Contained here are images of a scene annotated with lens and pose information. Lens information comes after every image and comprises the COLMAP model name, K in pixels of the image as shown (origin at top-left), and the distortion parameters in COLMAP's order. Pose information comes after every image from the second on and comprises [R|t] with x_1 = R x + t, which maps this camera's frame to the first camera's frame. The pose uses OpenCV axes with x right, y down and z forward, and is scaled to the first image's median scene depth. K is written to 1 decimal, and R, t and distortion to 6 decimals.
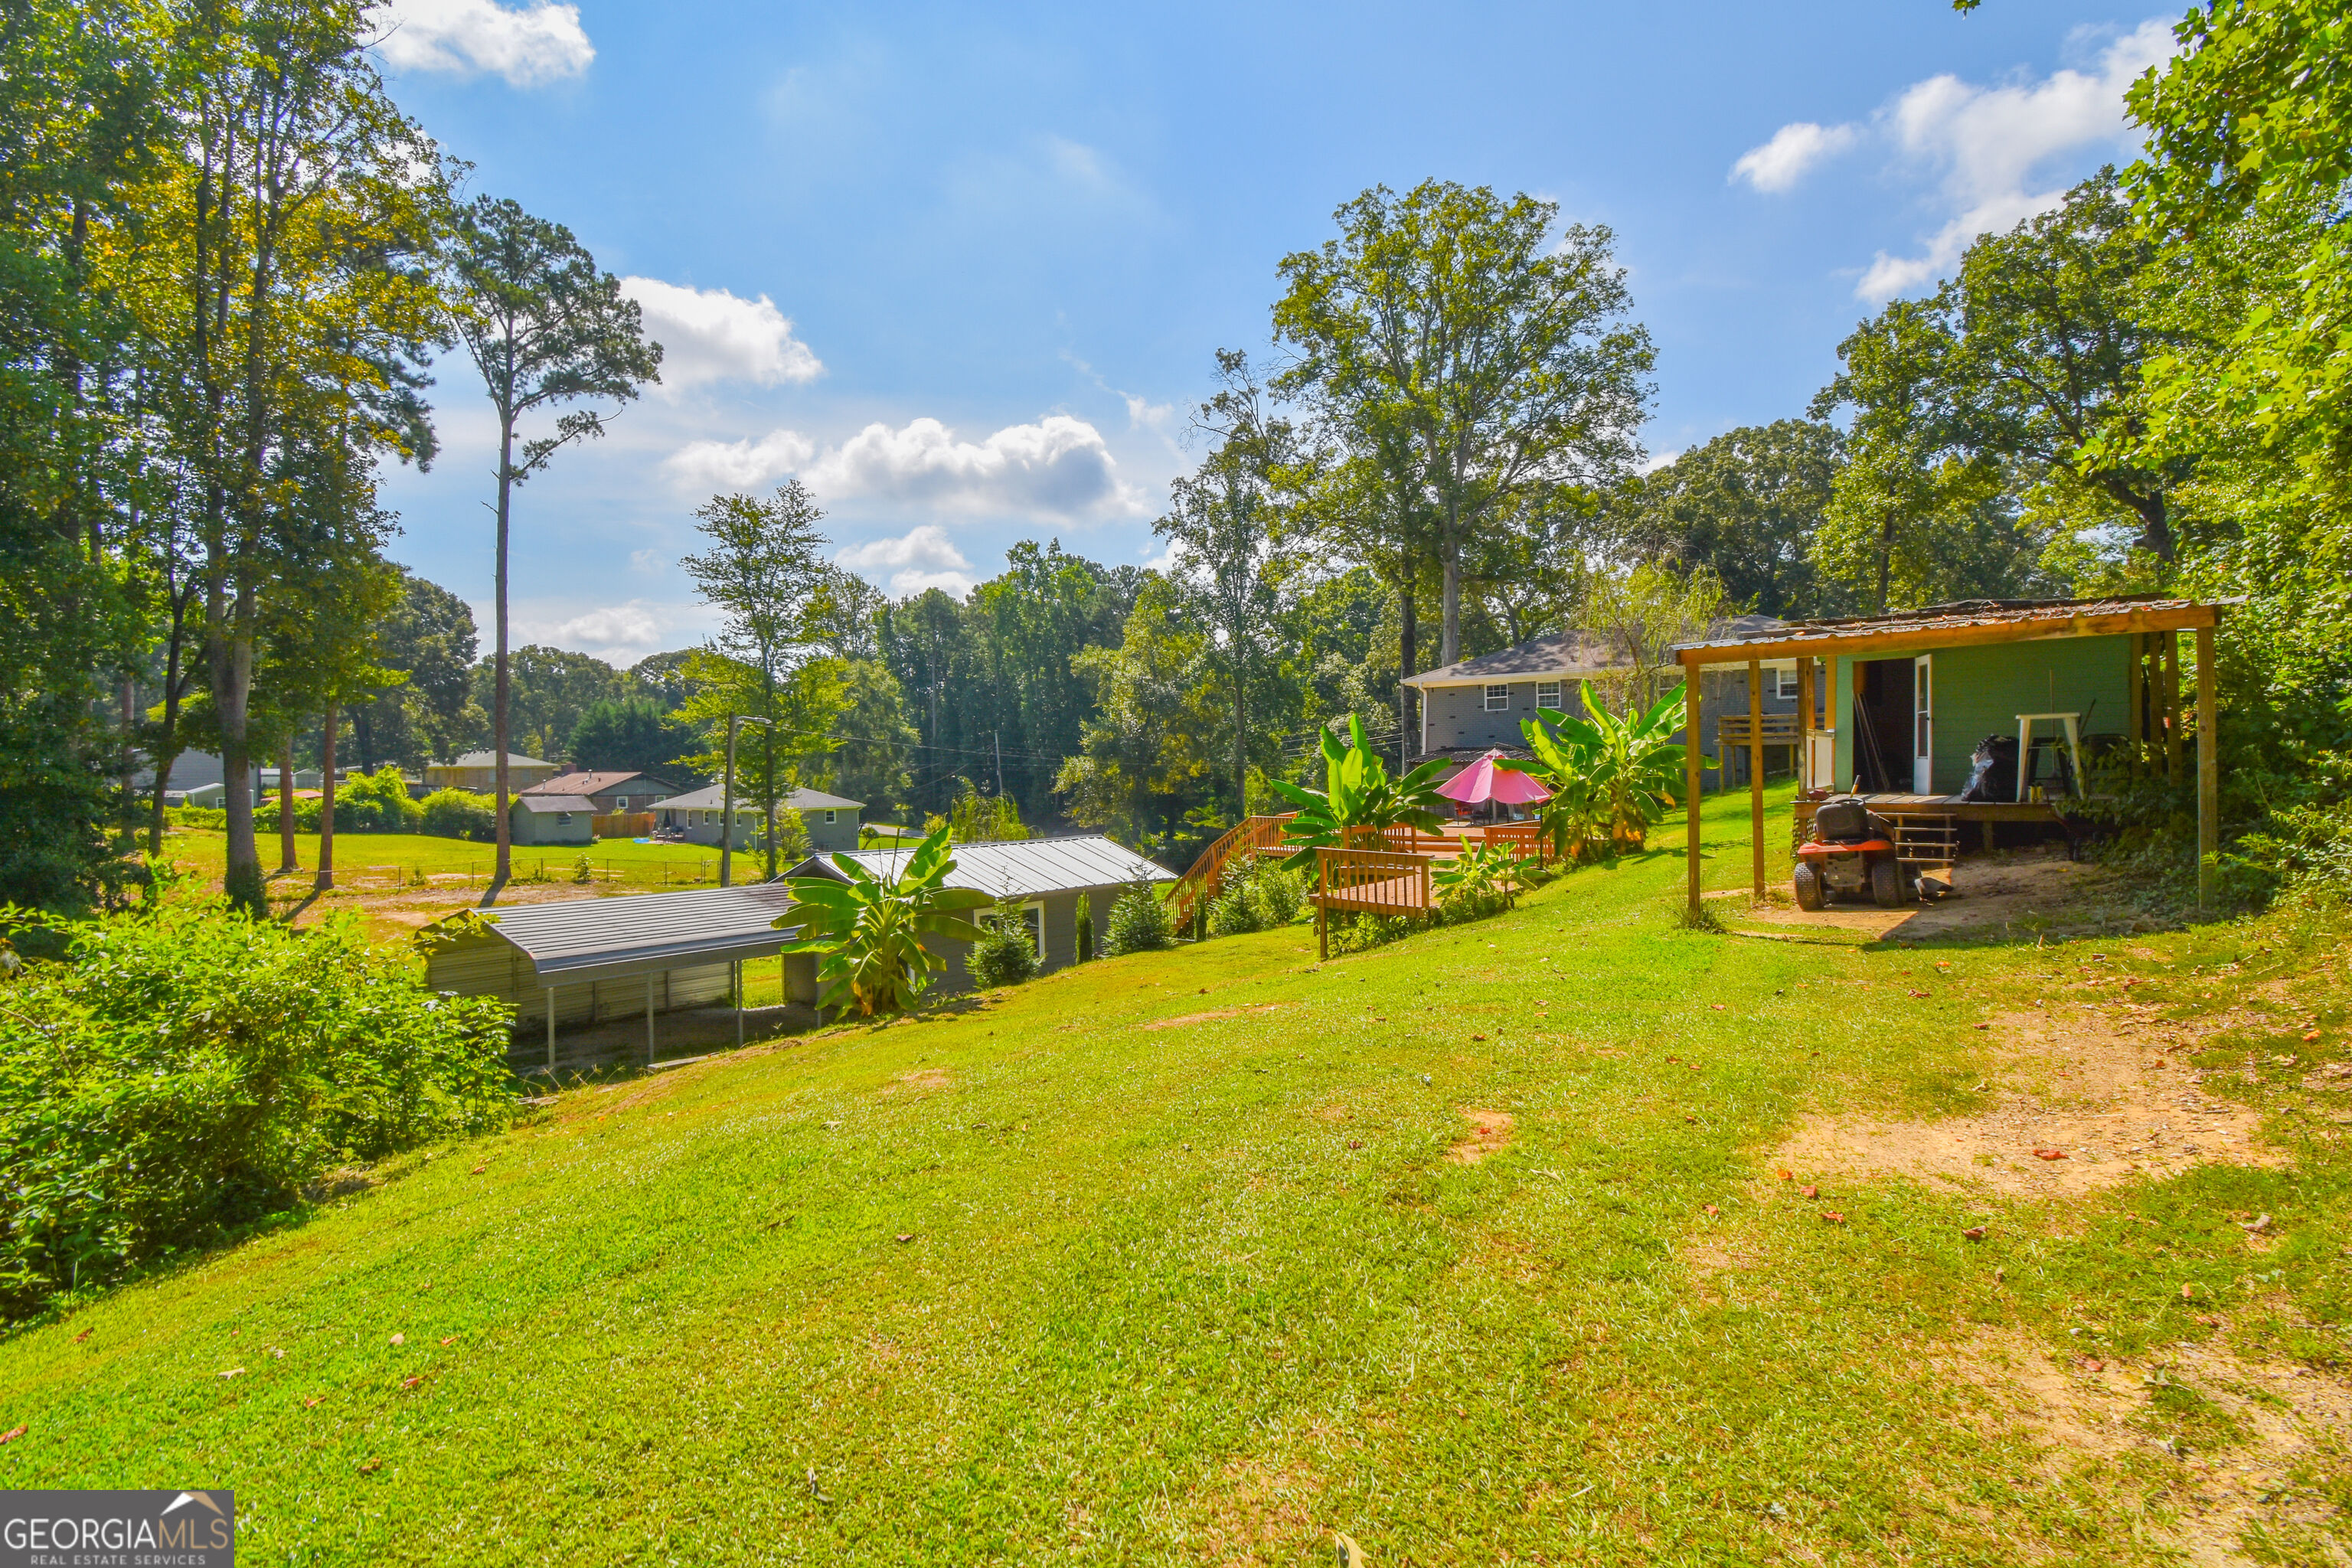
lens RADIAL K [[1101.8, 0, 1187.8], [0, 1101.8, 770.3], [0, 0, 1]] dist [0.023966, -0.029836]
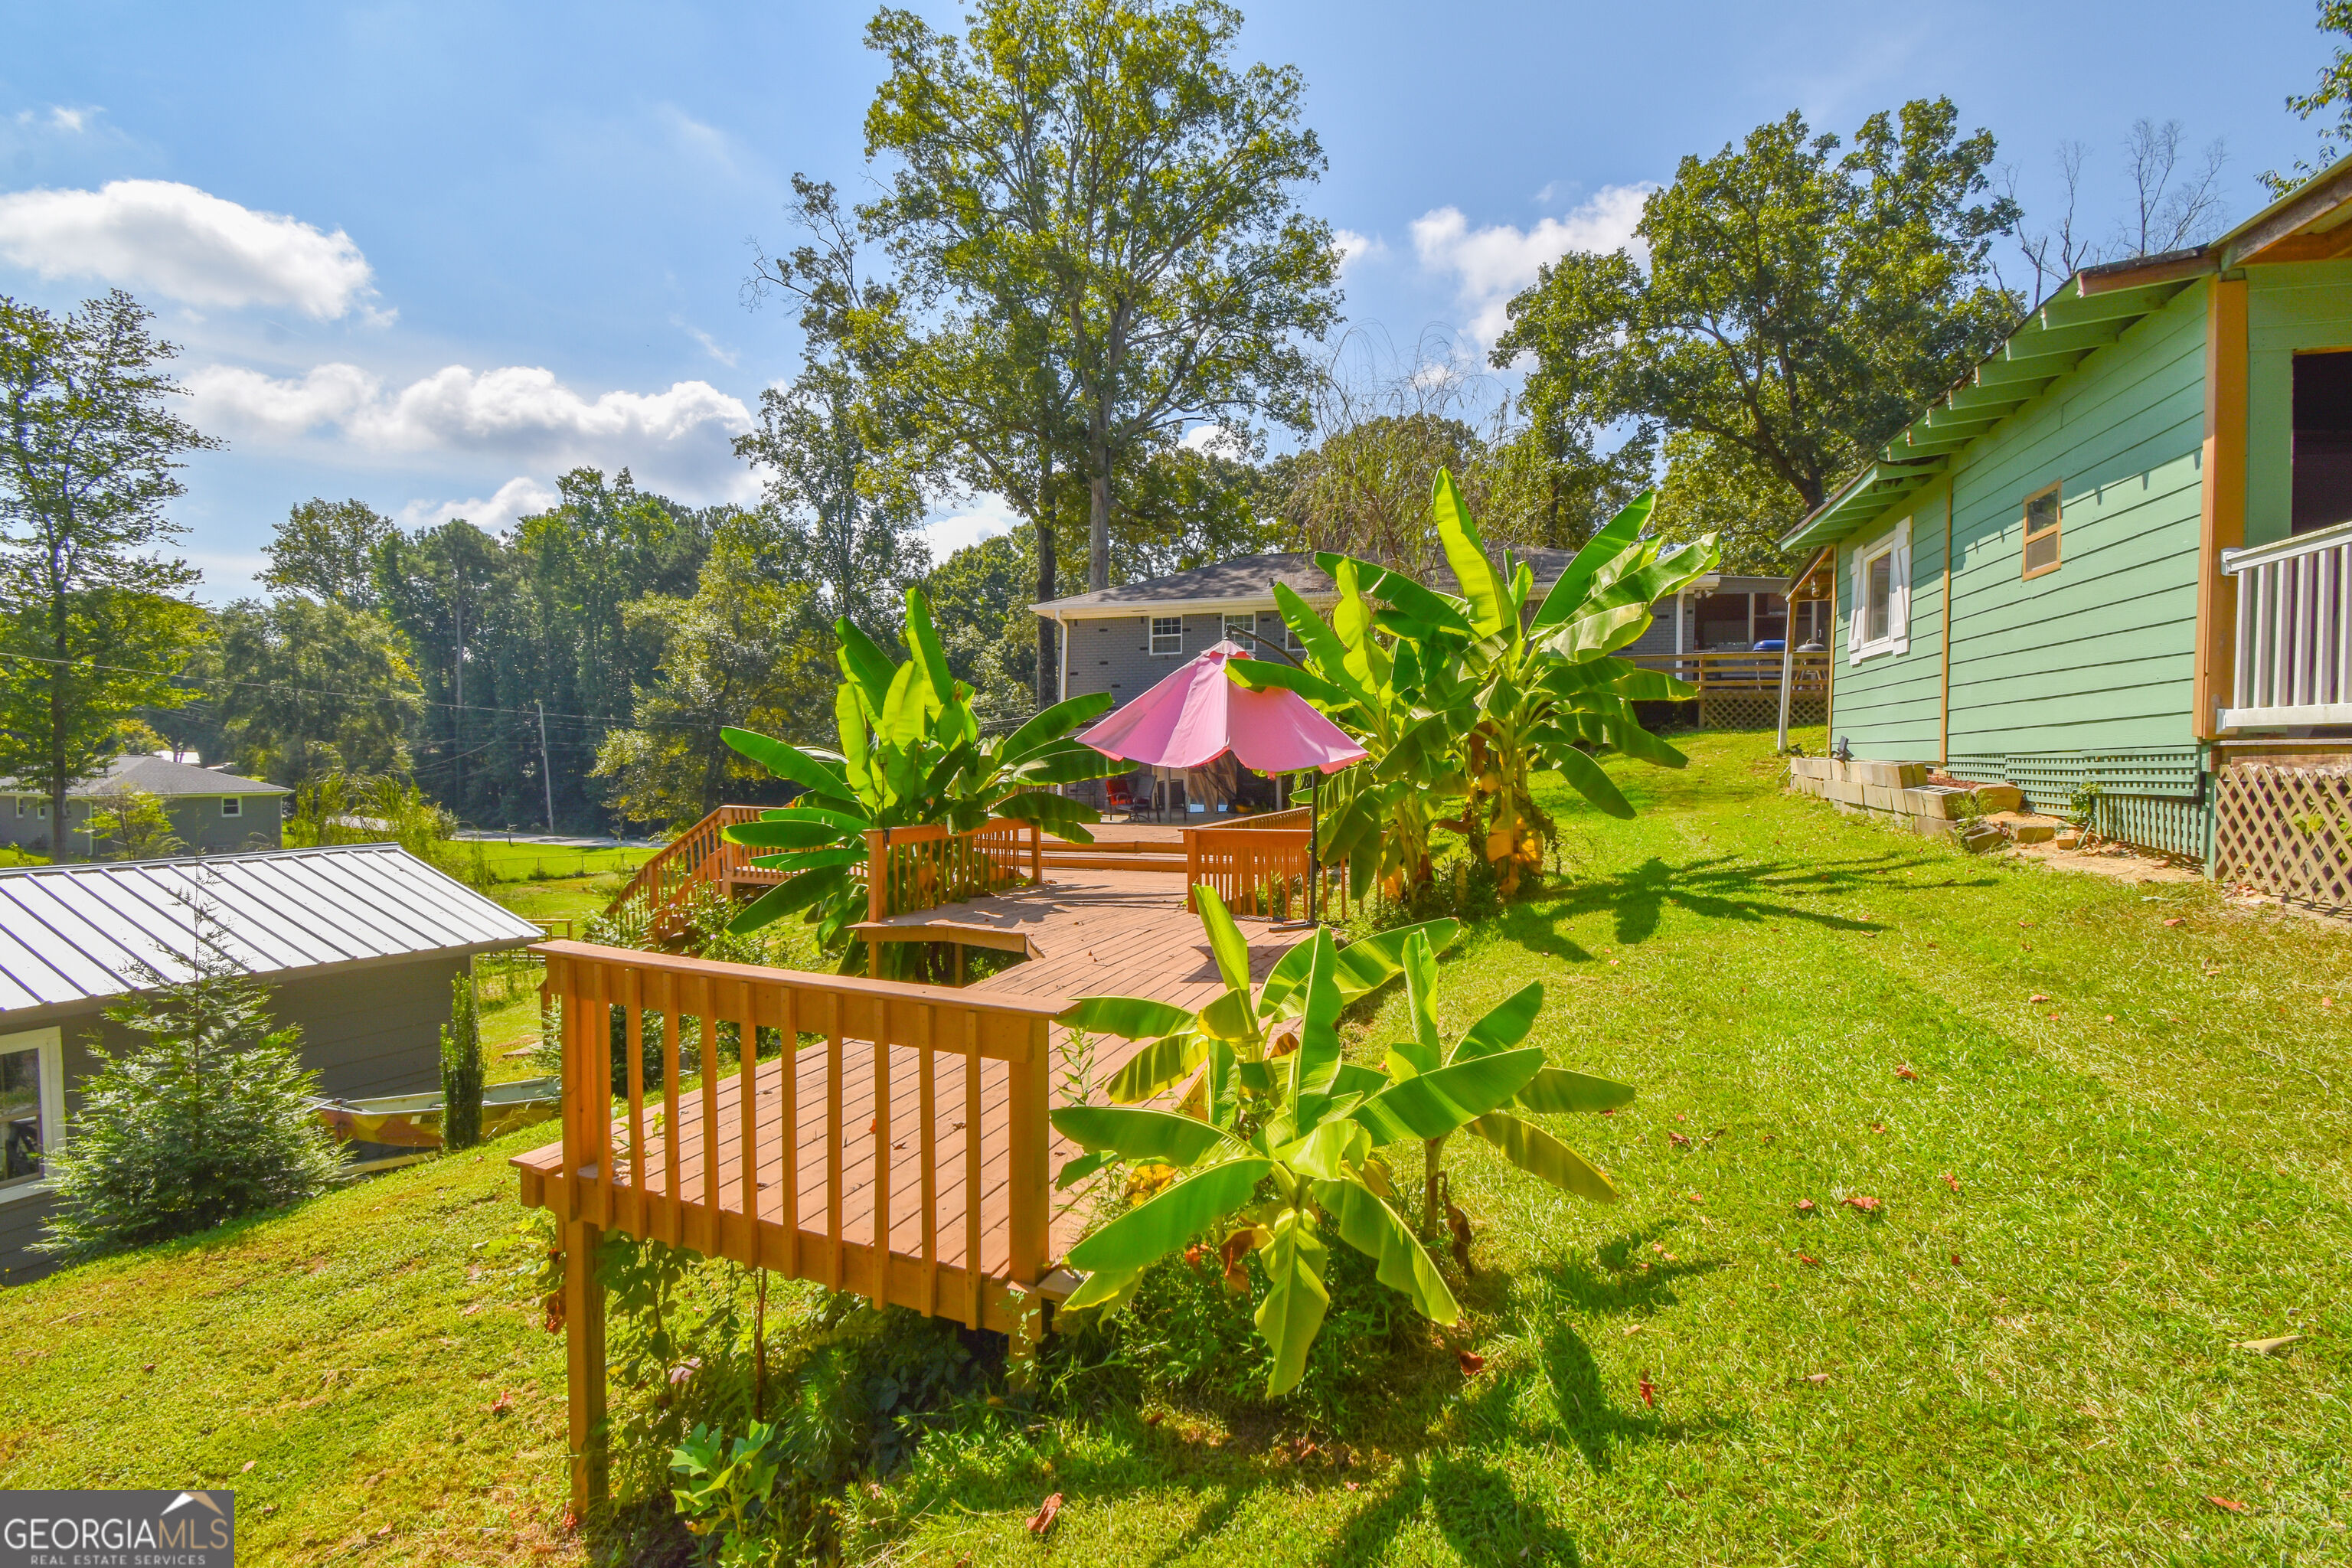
lens RADIAL K [[1032.5, 0, 1200.6], [0, 1032.5, 786.0], [0, 0, 1]] dist [0.028439, -0.040020]
pose [[0.942589, 0.008053, 0.333857, 0.038633], [-0.014989, 0.999722, 0.018204, 0.007508], [-0.333618, -0.022163, 0.942448, 0.173688]]
